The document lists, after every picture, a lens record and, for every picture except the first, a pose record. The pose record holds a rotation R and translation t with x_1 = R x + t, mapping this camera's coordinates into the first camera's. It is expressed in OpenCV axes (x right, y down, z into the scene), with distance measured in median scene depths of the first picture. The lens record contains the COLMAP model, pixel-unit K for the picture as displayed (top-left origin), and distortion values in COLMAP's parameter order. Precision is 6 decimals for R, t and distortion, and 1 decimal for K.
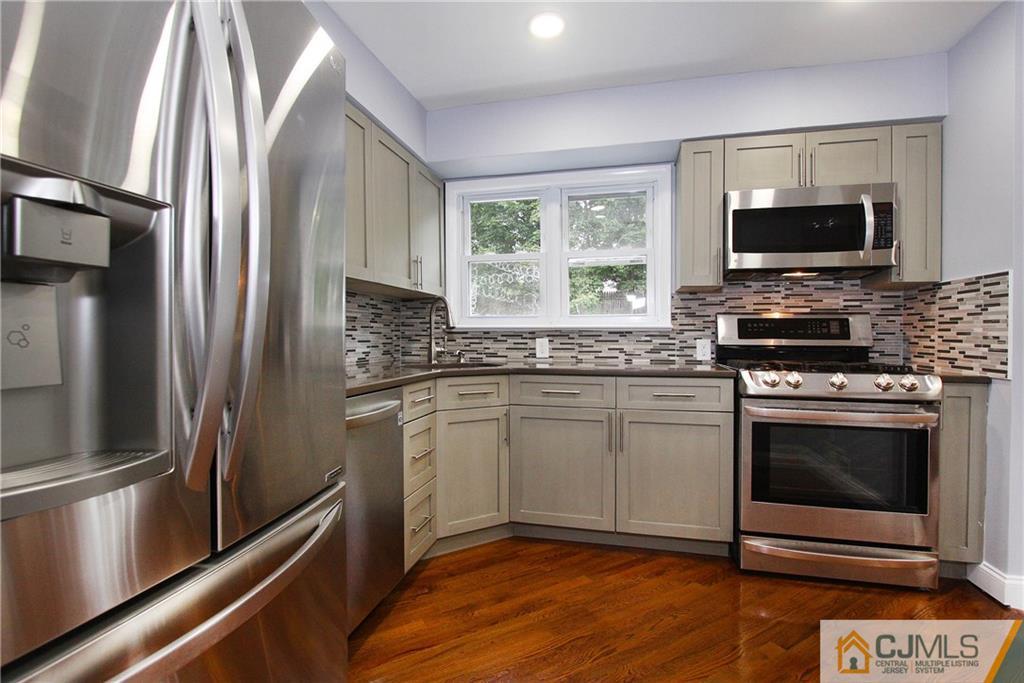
lens RADIAL K [[474.2, 0, 505.0], [0, 474.2, 336.4], [0, 0, 1]] dist [-0.024634, 0.002456]
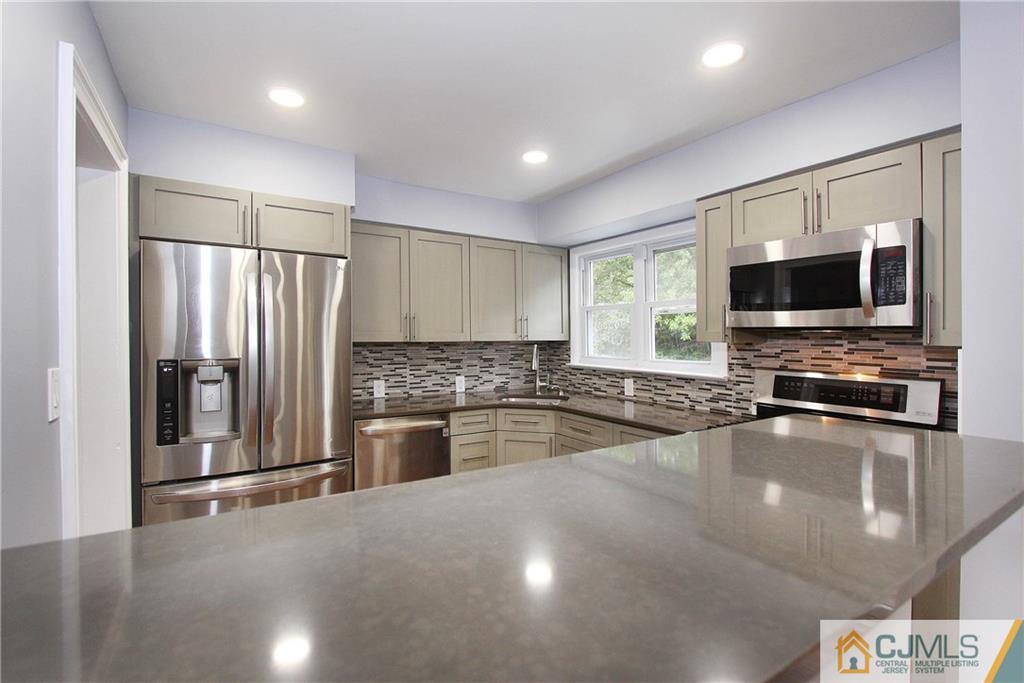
lens RADIAL K [[474.2, 0, 510.7], [0, 474.2, 335.1], [0, 0, 1]] dist [-0.024634, 0.002456]
pose [[0.721324, 0.001015, -0.692597, 0.705326], [-0.002013, 0.999998, -0.000631, -0.106580], [0.692595, 0.001849, 0.721324, -0.020391]]
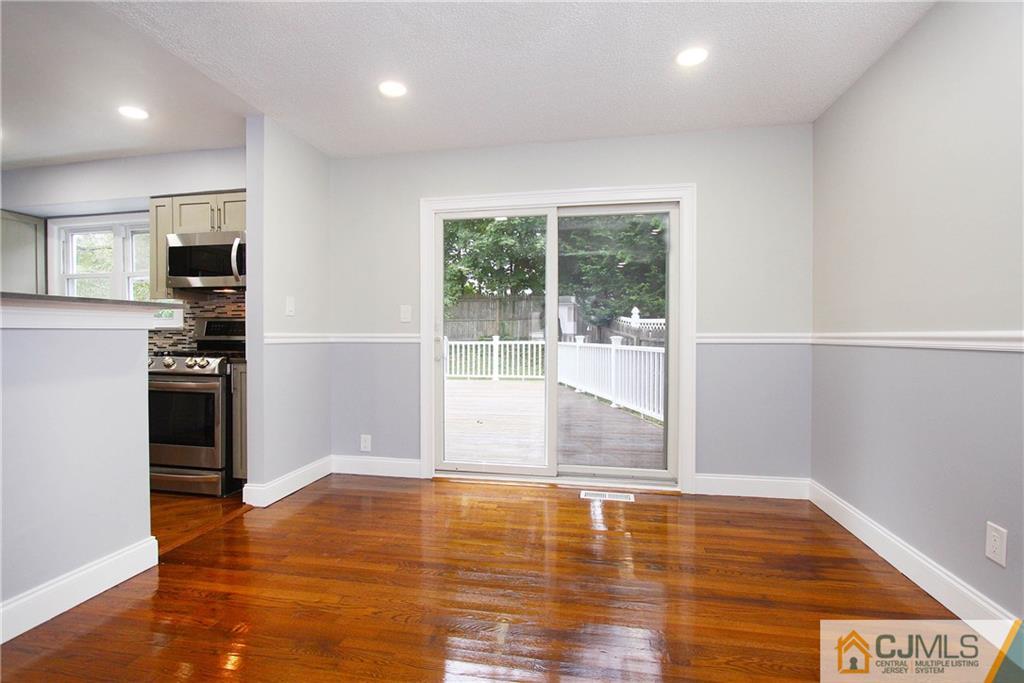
lens RADIAL K [[474.2, 0, 514.0], [0, 474.2, 336.6], [0, 0, 1]] dist [-0.024634, 0.002456]
pose [[0.998029, -0.001613, 0.062741, 1.236258], [0.001594, 0.999999, 0.000356, 0.008555], [-0.062742, -0.000255, 0.998030, -0.437350]]
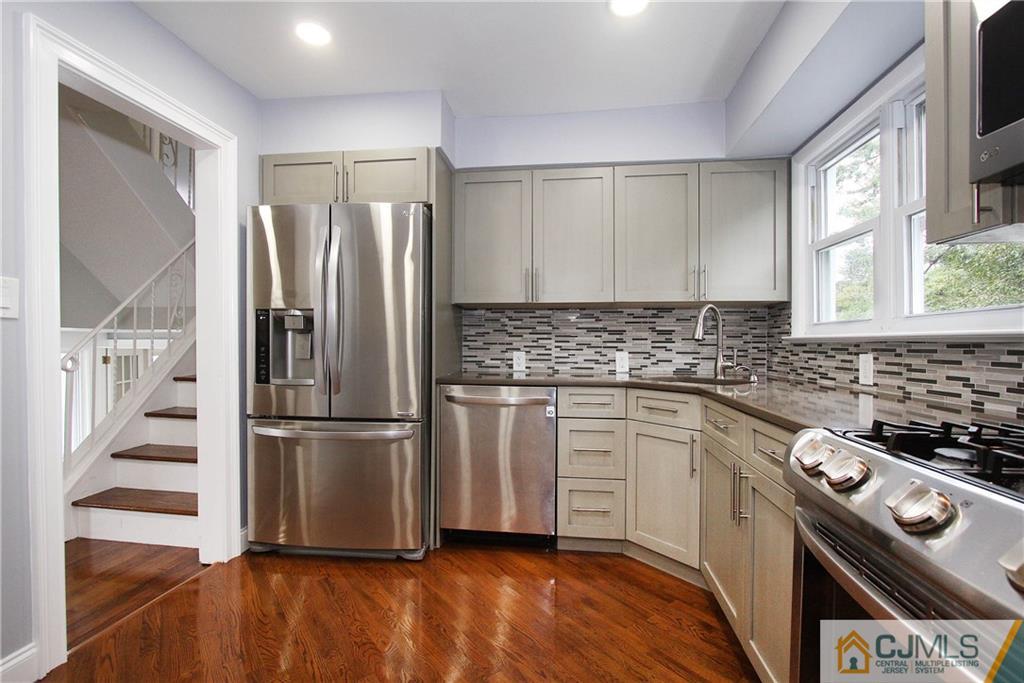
lens RADIAL K [[474.2, 0, 510.0], [0, 474.2, 349.3], [0, 0, 1]] dist [-0.024634, 0.002456]
pose [[0.099724, 0.011779, -0.994945, 0.692159], [-0.006181, 0.999918, 0.011218, -0.006728], [0.994996, 0.005031, 0.099788, 0.497052]]
